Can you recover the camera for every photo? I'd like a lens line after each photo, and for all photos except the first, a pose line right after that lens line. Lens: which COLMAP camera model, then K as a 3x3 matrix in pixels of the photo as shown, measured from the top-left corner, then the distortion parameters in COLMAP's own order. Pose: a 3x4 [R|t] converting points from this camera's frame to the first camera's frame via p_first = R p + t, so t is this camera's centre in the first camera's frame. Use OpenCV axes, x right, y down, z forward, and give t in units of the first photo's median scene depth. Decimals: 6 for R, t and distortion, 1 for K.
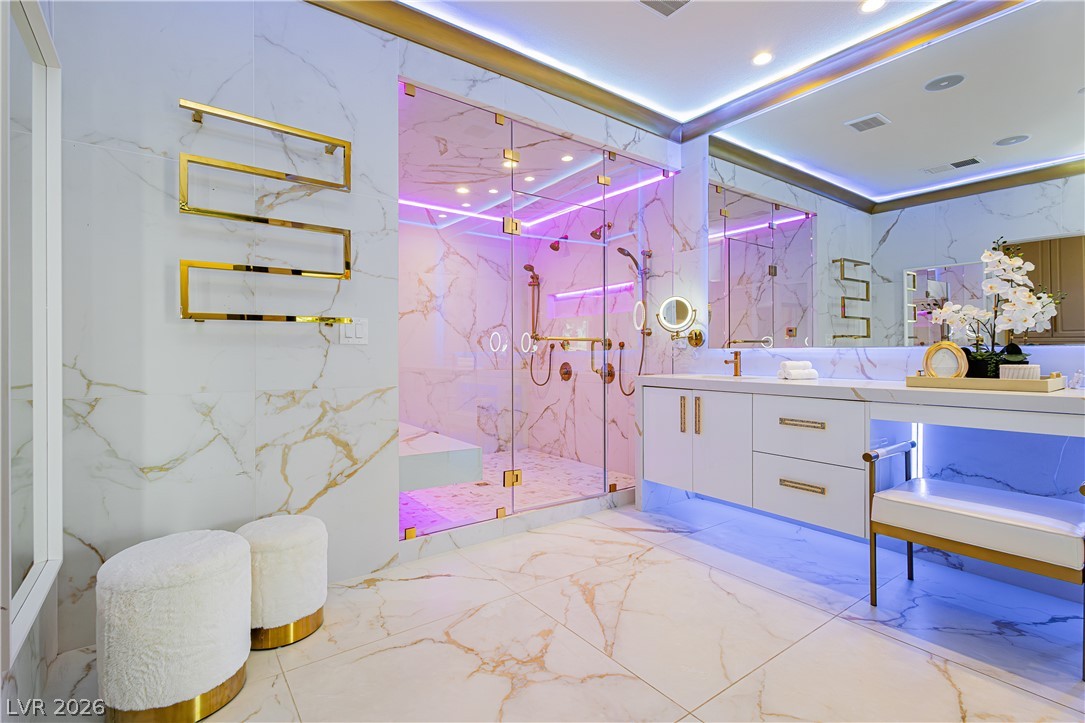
lens RADIAL K [[507.5, 0, 543.1], [0, 507.5, 356.4], [0, 0, 1]] dist [0.005026, -0.000009]
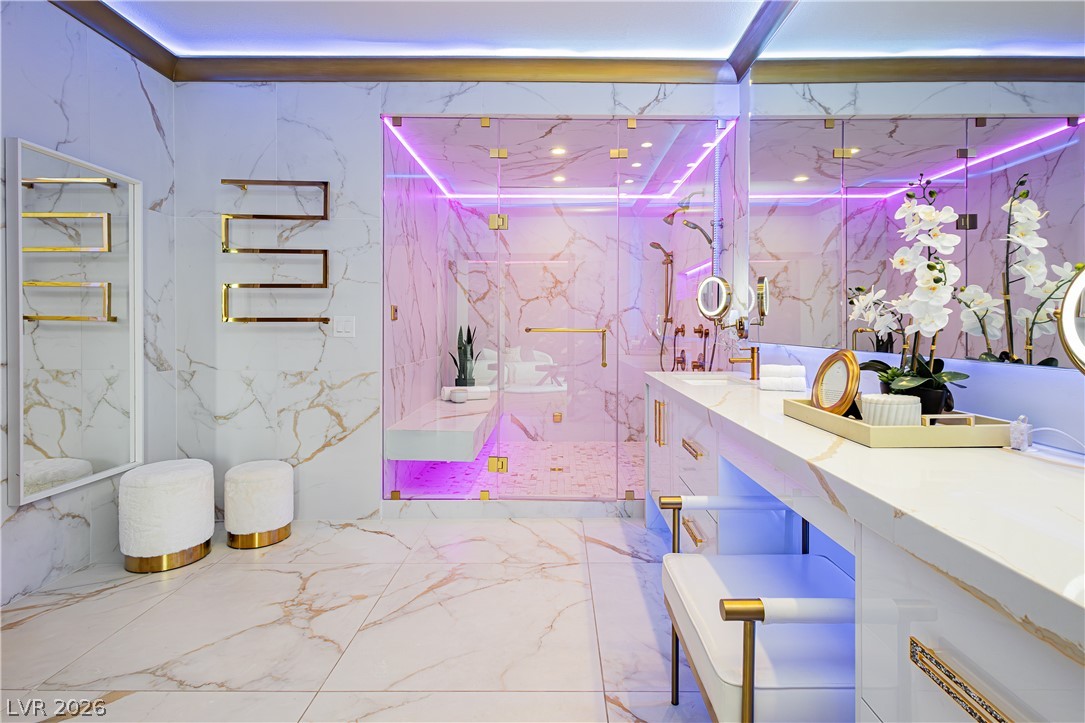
lens RADIAL K [[532.4, 0, 547.5], [0, 532.4, 332.9], [0, 0, 1]] dist [0.003956, -0.000364]
pose [[0.802608, 0.010889, -0.596407, 0.552583], [-0.006691, 0.999935, 0.009253, -0.033335], [0.596469, -0.003436, 0.802629, 0.153612]]
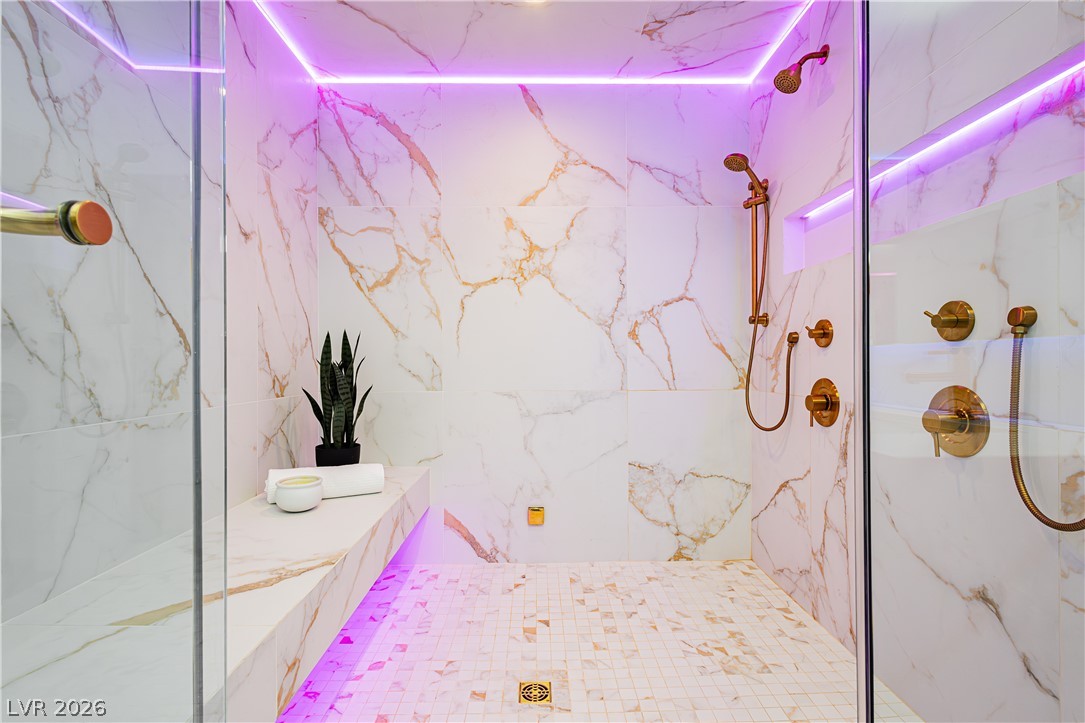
lens RADIAL K [[507.5, 0, 543.0], [0, 507.5, 362.3], [0, 0, 1]] dist [0.005026, -0.000009]
pose [[0.821454, -0.002668, -0.570269, 0.120655], [0.001442, 0.999996, -0.002600, 0.000554], [0.570274, 0.001313, 0.821454, 0.761729]]
